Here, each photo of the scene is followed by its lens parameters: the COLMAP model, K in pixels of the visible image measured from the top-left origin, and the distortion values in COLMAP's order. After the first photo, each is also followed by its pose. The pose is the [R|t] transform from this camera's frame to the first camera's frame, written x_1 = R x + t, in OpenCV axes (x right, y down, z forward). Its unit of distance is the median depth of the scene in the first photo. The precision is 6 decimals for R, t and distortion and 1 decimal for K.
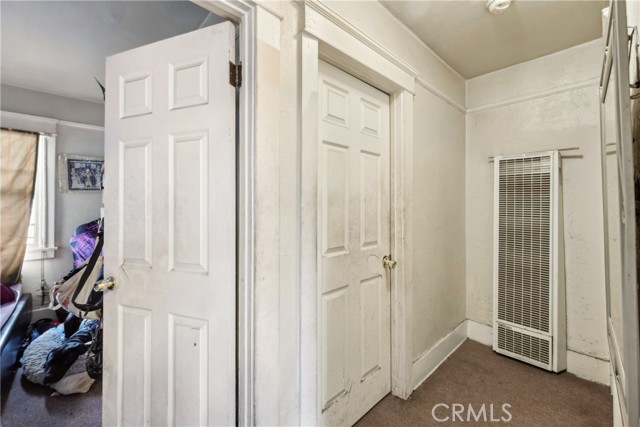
lens RADIAL K [[259.2, 0, 341.2], [0, 259.2, 201.7], [0, 0, 1]] dist [-0.003915, 0.000148]
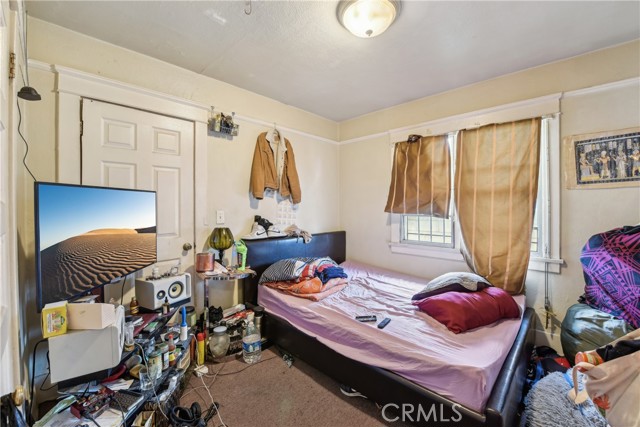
lens RADIAL K [[259.2, 0, 321.4], [0, 259.2, 210.1], [0, 0, 1]] dist [-0.003915, 0.000148]
pose [[0.005625, 0.007103, -0.999959, -0.350483], [0.018526, 0.999802, 0.007206, 0.008664], [0.999813, -0.018566, 0.005492, 0.290850]]
